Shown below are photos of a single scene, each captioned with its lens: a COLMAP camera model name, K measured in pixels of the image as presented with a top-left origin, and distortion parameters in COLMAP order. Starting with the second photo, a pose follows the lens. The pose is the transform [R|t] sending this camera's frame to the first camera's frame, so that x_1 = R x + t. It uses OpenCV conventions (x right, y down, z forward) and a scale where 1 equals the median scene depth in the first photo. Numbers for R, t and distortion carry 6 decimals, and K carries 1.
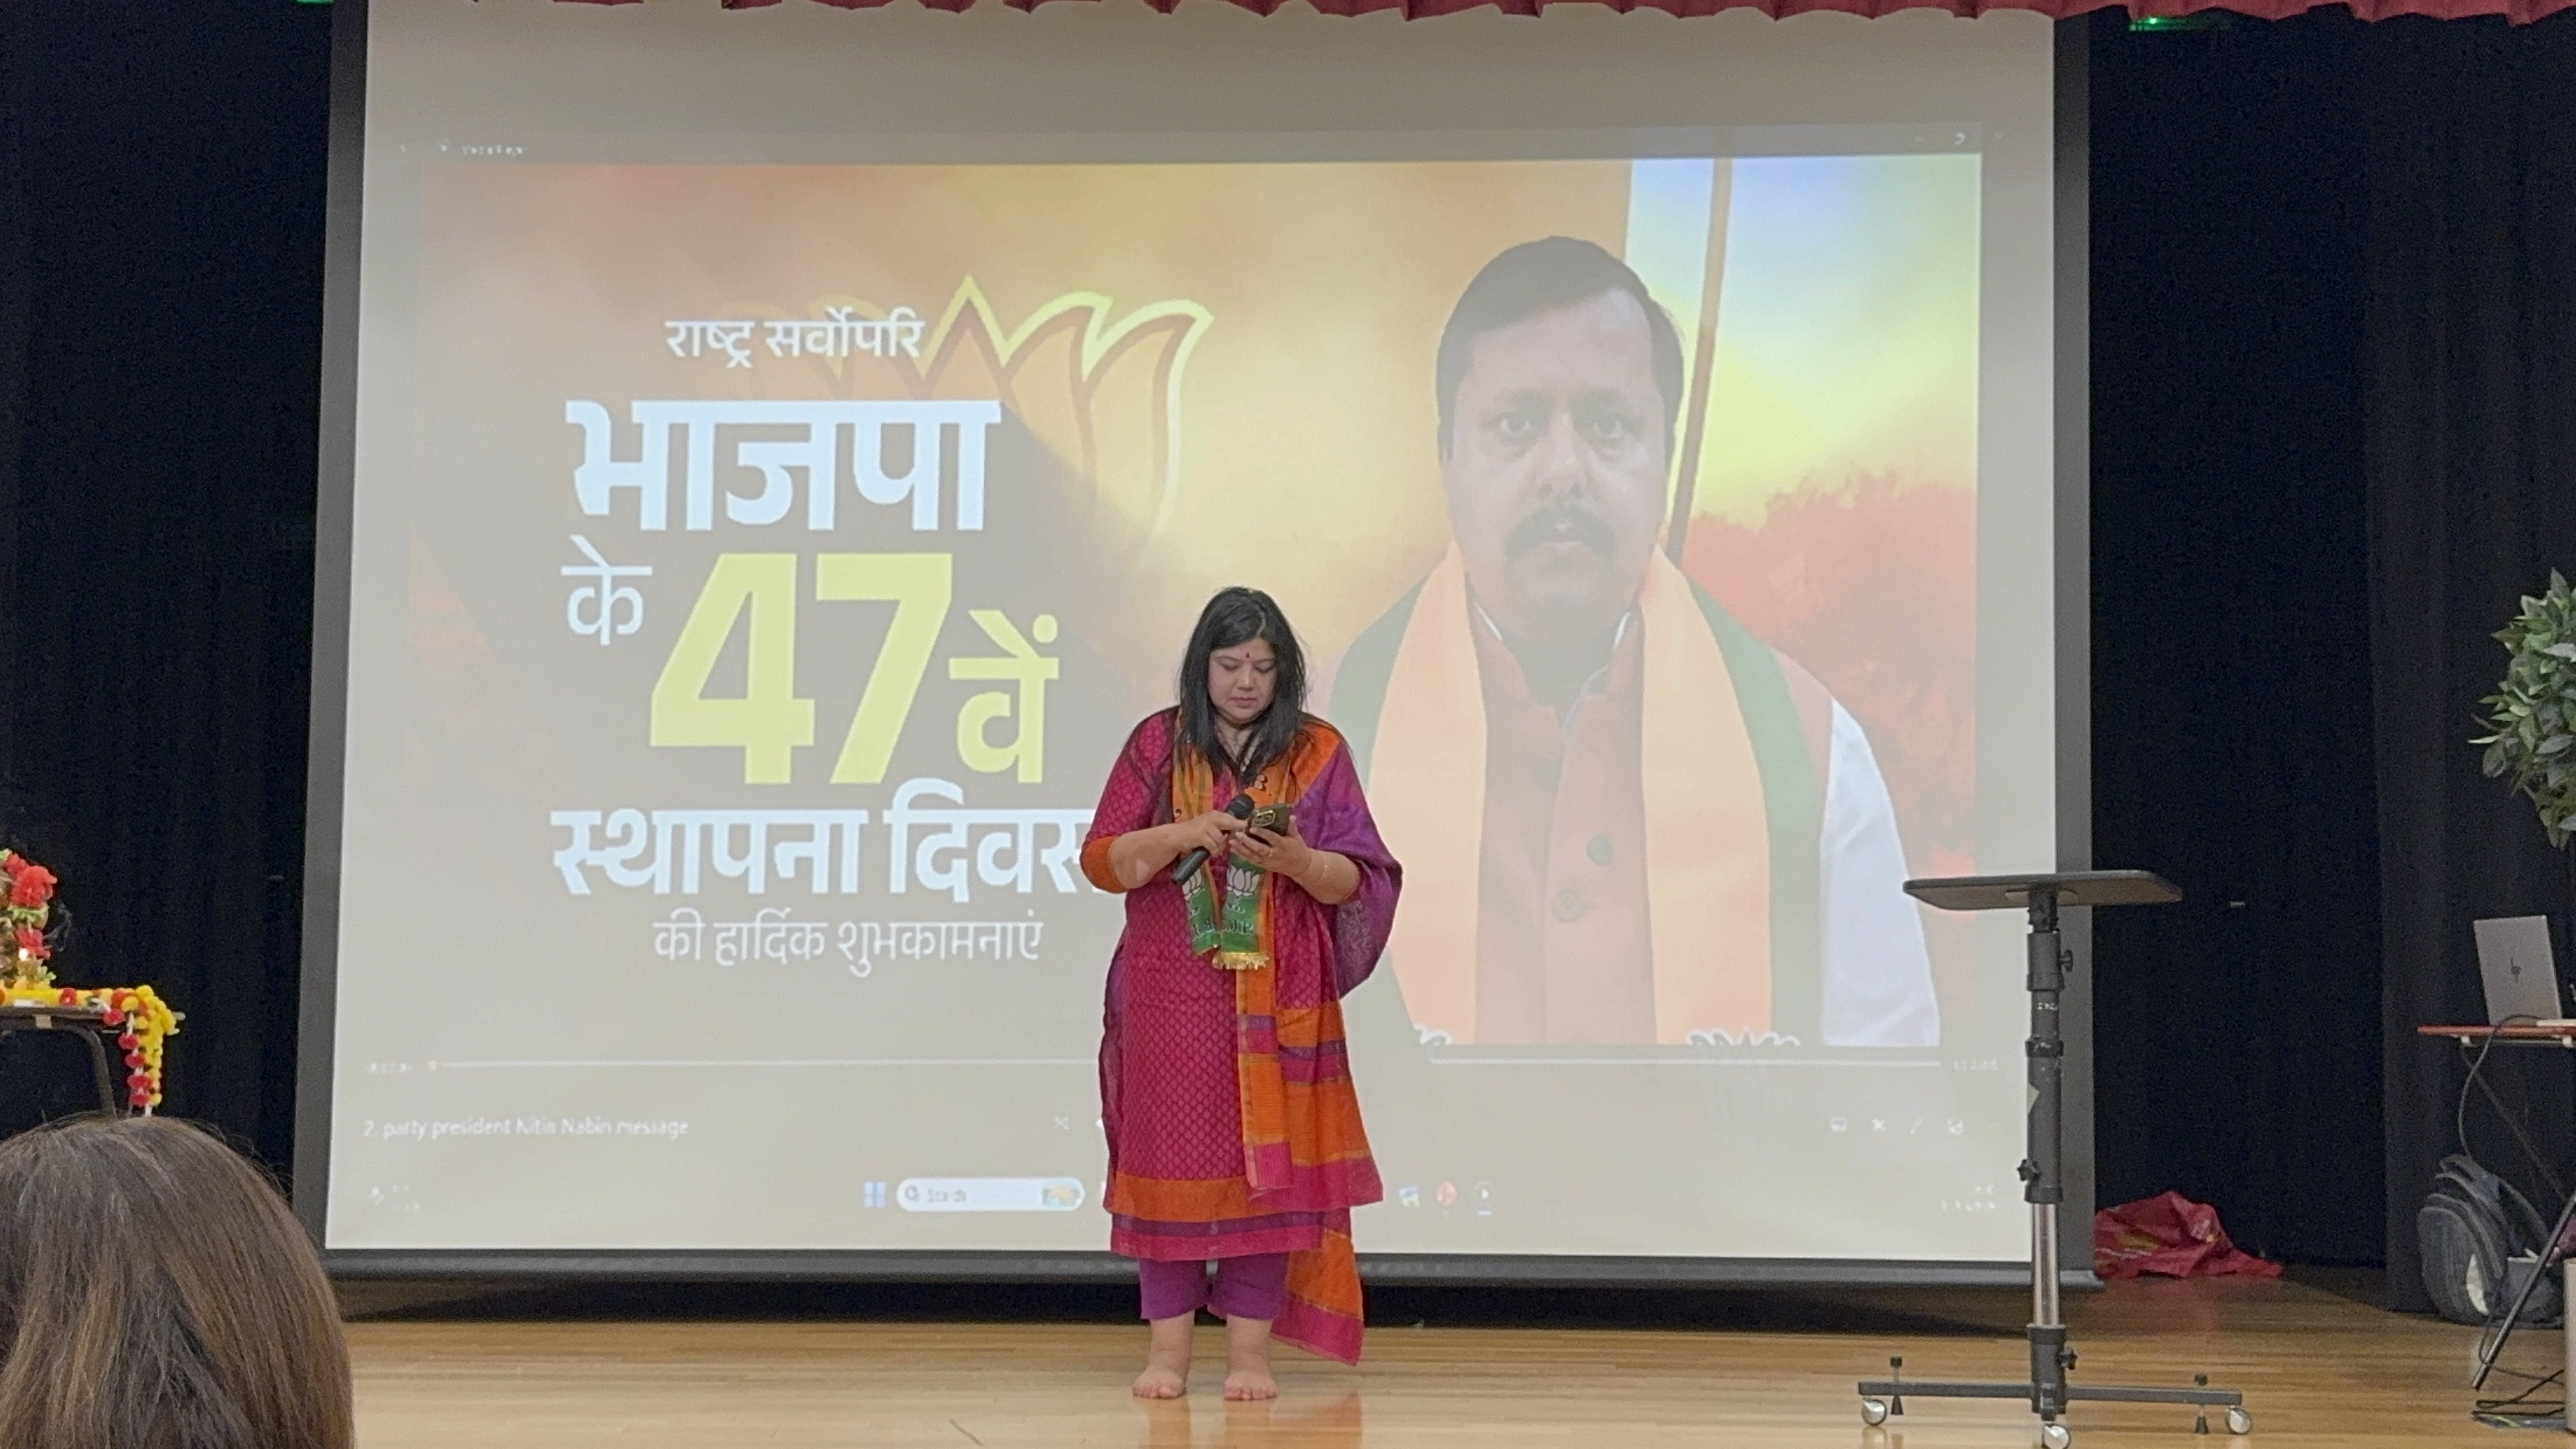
lens RADIAL K [[3548.2, 0, 1302.9], [0, 3548.2, 714.2], [0, 0, 1]] dist [0.099863, 0.000000]
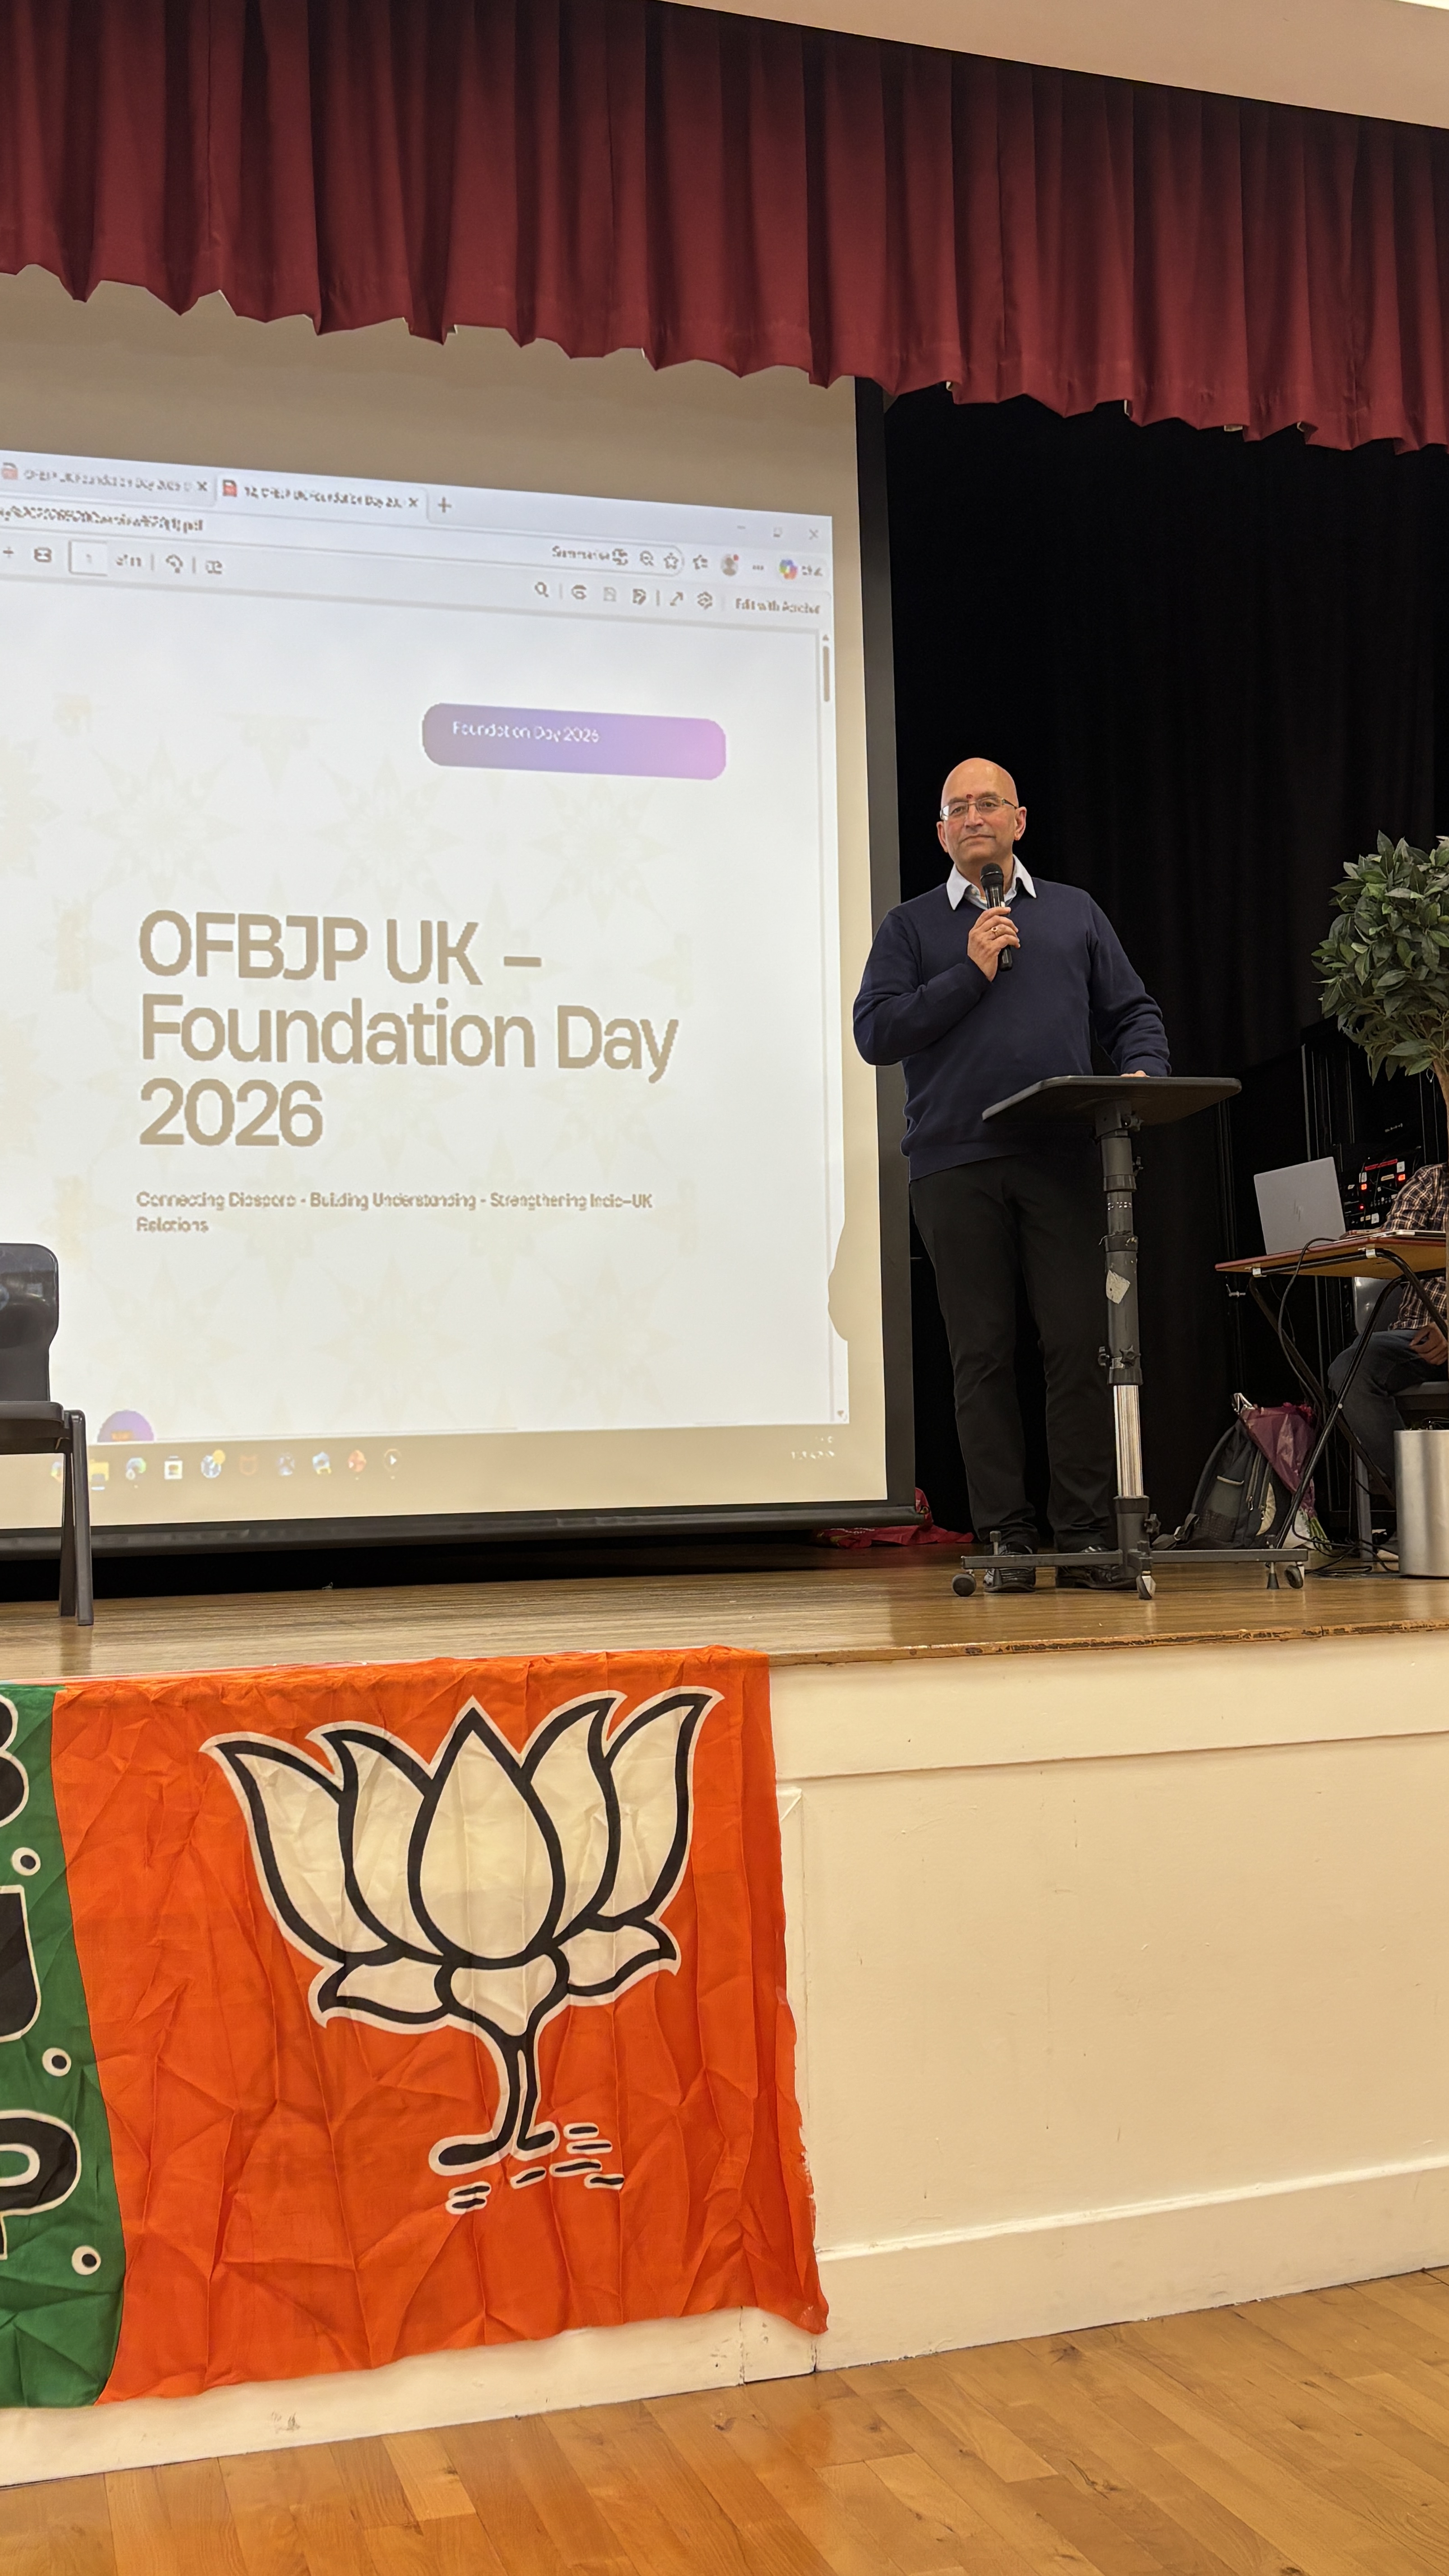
lens RADIAL K [[2514.4, 0, 754.3], [0, 2514.4, 1292.5], [0, 0, 1]] dist [0.038640, 0.000000]
pose [[0.951520, -0.012478, 0.307332, -0.085598], [0.016145, 0.999826, -0.009390, 0.102379], [-0.307161, 0.013897, 0.951556, 0.268731]]
